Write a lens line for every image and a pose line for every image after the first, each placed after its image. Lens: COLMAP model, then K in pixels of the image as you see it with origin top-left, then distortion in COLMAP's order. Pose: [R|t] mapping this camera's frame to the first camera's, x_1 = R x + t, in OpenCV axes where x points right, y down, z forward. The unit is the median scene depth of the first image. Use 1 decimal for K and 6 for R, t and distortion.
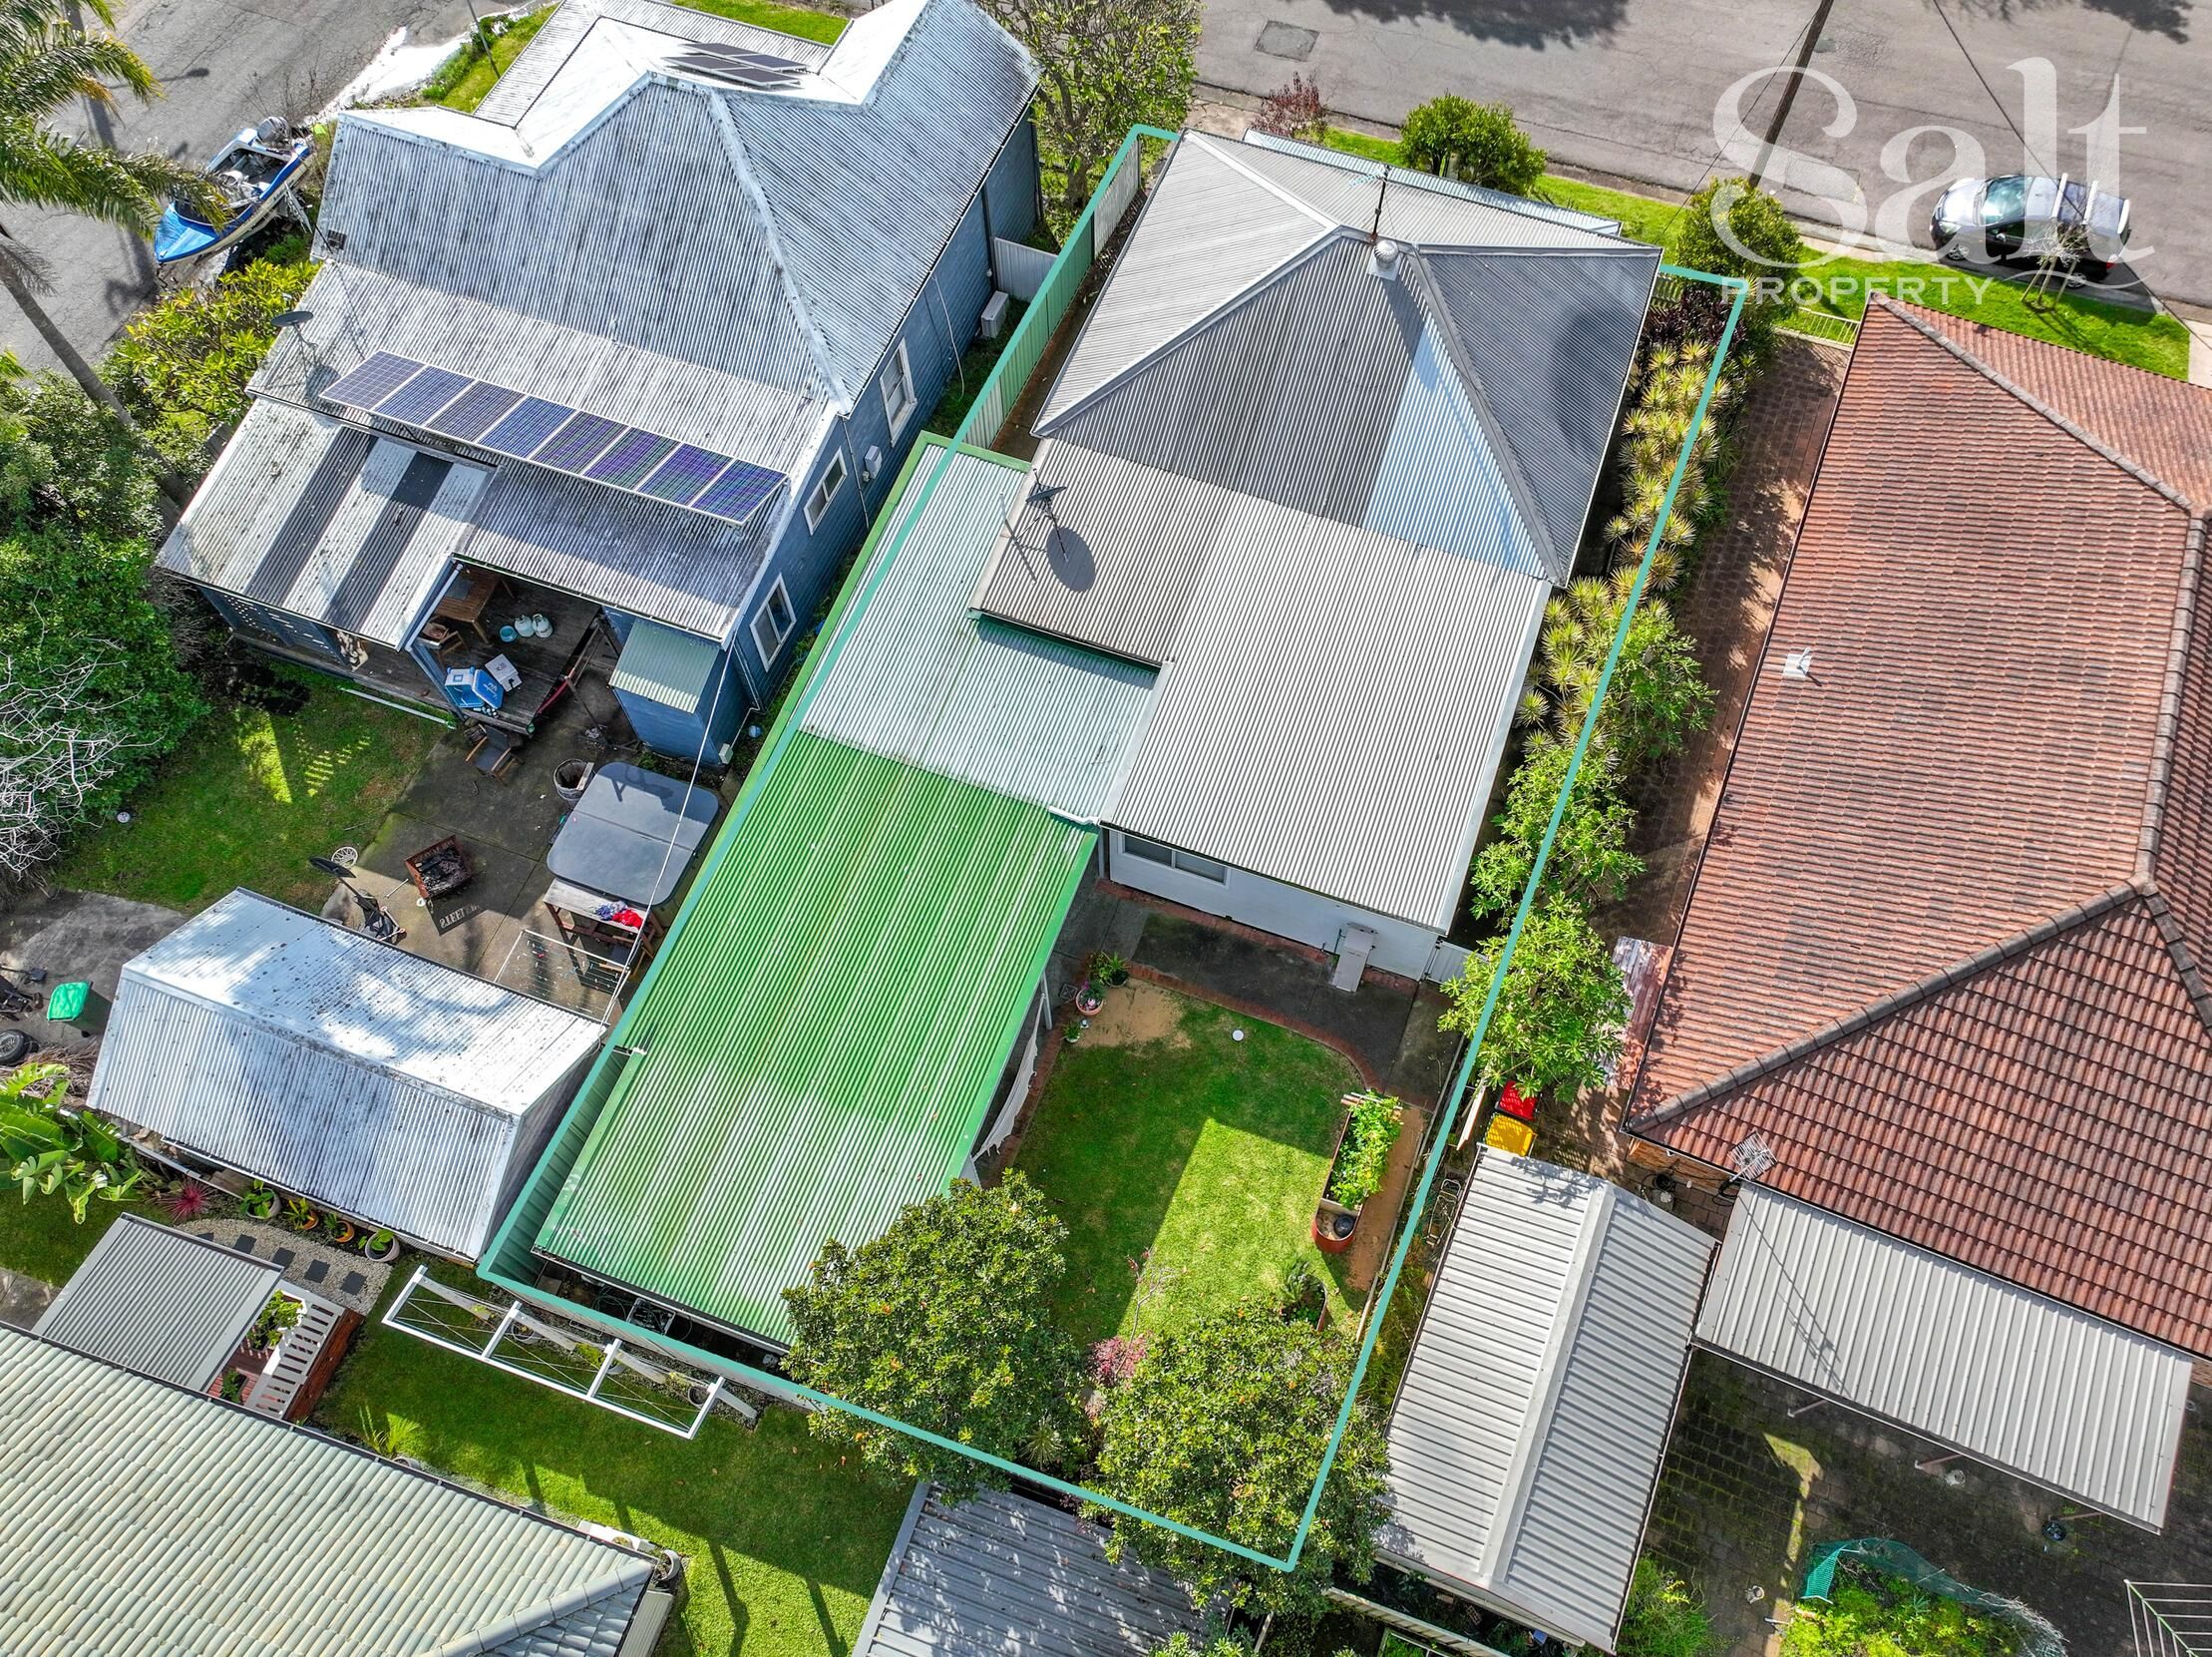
lens RADIAL K [[1809.9, 0, 1153.5], [0, 1809.9, 830.2], [0, 0, 1]] dist [0.011893, 0.000931]
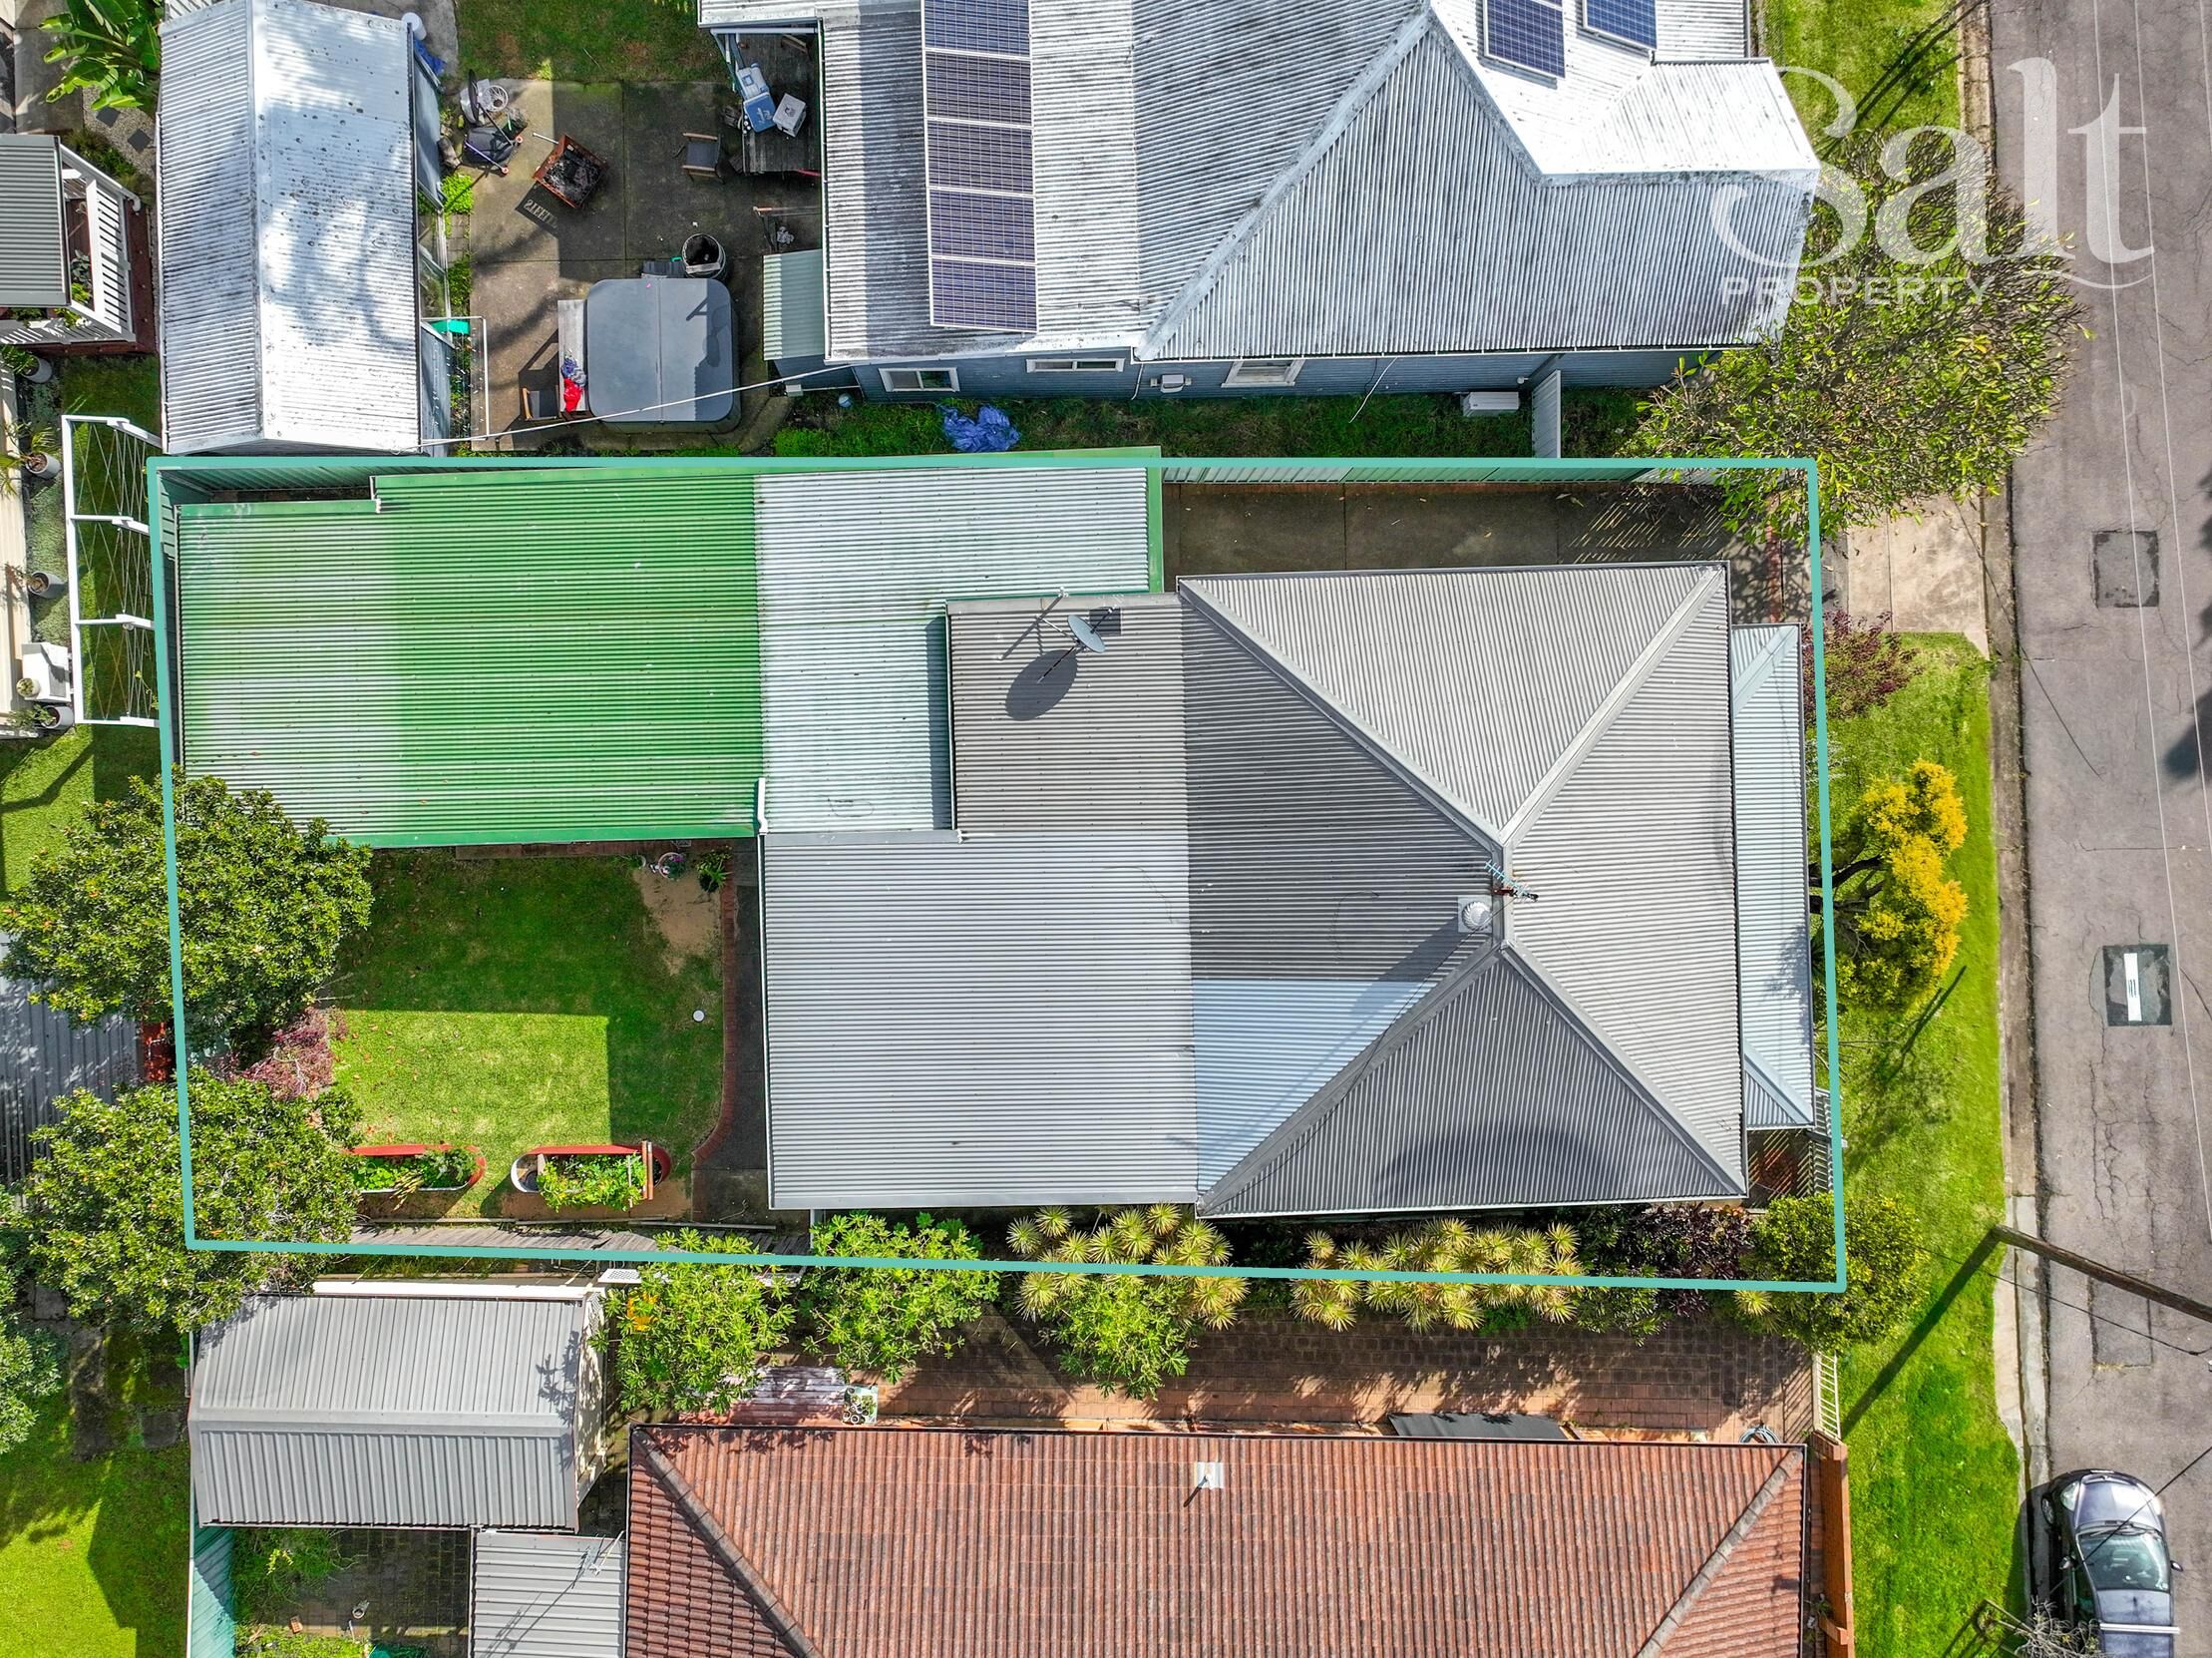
lens RADIAL K [[2032.4, 0, 1106.0], [0, 2032.4, 829.0], [0, 0, 1]] dist [0.006497, 0.014014]
pose [[0.361603, 0.932331, -0.001610, 0.033852], [-0.817051, 0.317723, 0.481124, -0.645725], [0.449078, -0.172660, 0.876651, 0.132647]]
